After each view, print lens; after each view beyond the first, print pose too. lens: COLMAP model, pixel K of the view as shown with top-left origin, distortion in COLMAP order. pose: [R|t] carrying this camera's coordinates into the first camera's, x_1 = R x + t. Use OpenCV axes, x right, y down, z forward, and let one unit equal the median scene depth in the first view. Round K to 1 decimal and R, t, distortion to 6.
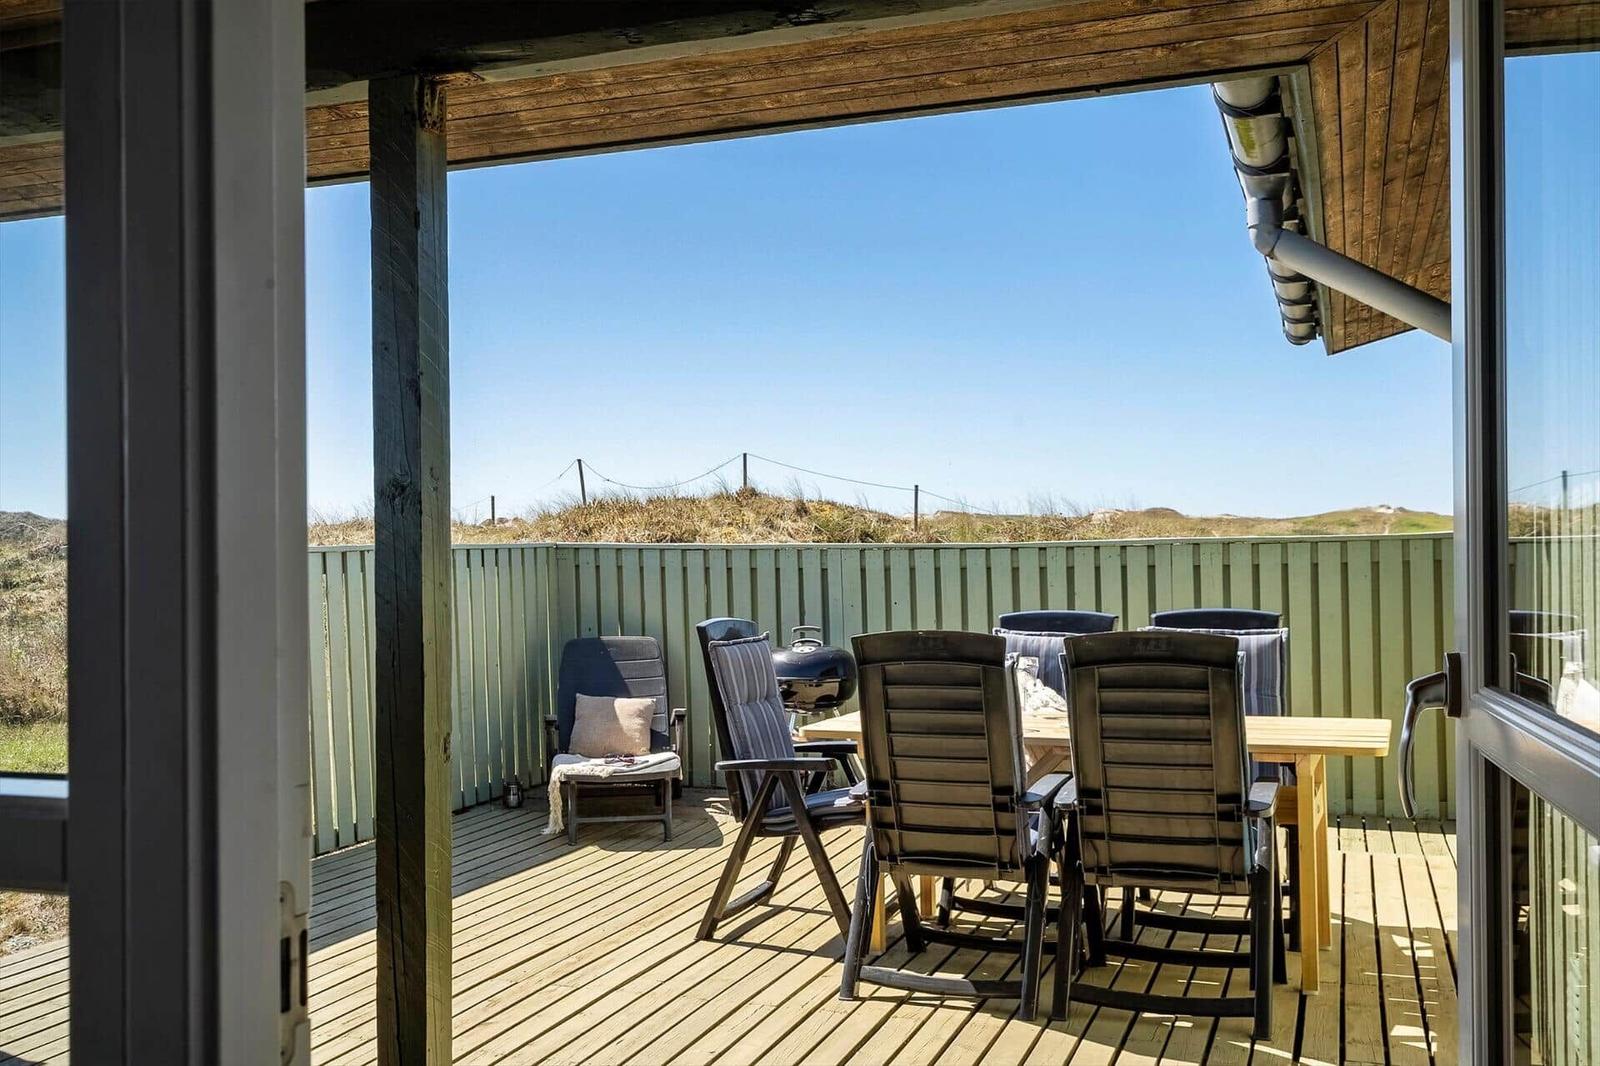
lens RADIAL K [[1645.1, 0, 800.0], [0, 1645.1, 533.0], [0, 0, 1]] dist [-0.041324, -0.002863]
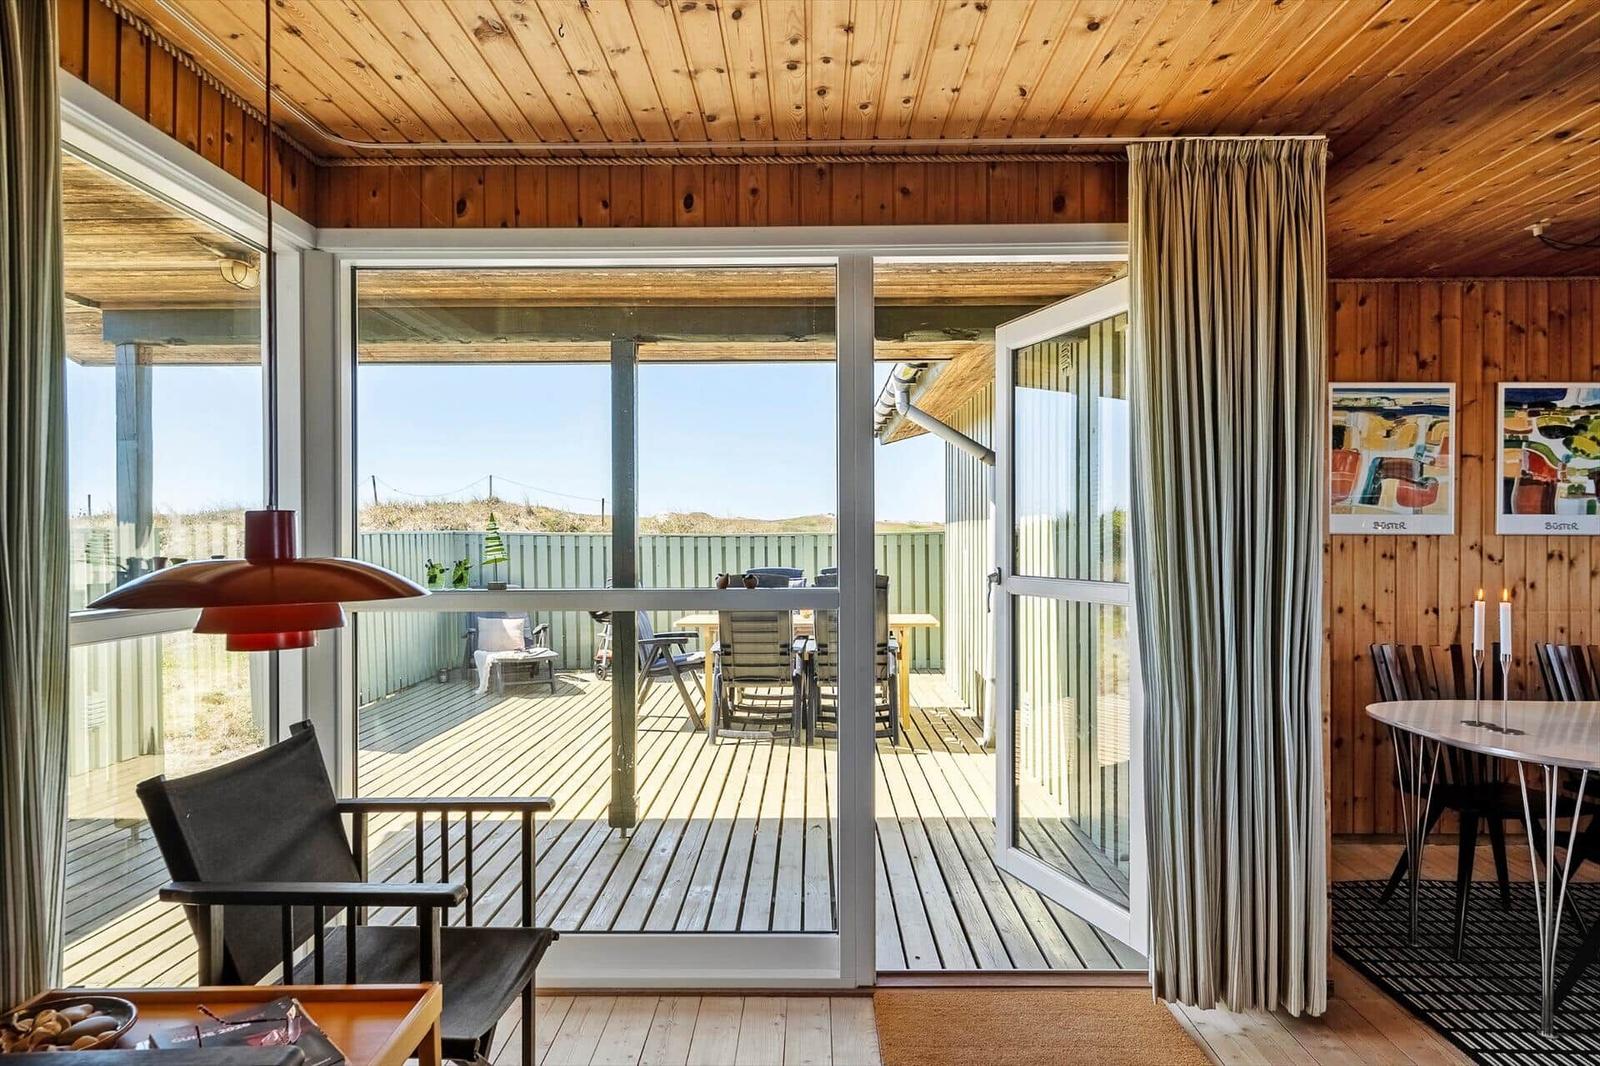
lens RADIAL K [[1157.3, 0, 800.0], [0, 1157.3, 533.0], [0, 0, 1]] dist [0.001262, 0.001003]
pose [[0.944966, 0.010902, 0.326987, -0.226723], [-0.012383, 0.999920, 0.002446, 0.000603], [-0.326934, -0.006360, 0.945026, -0.293597]]
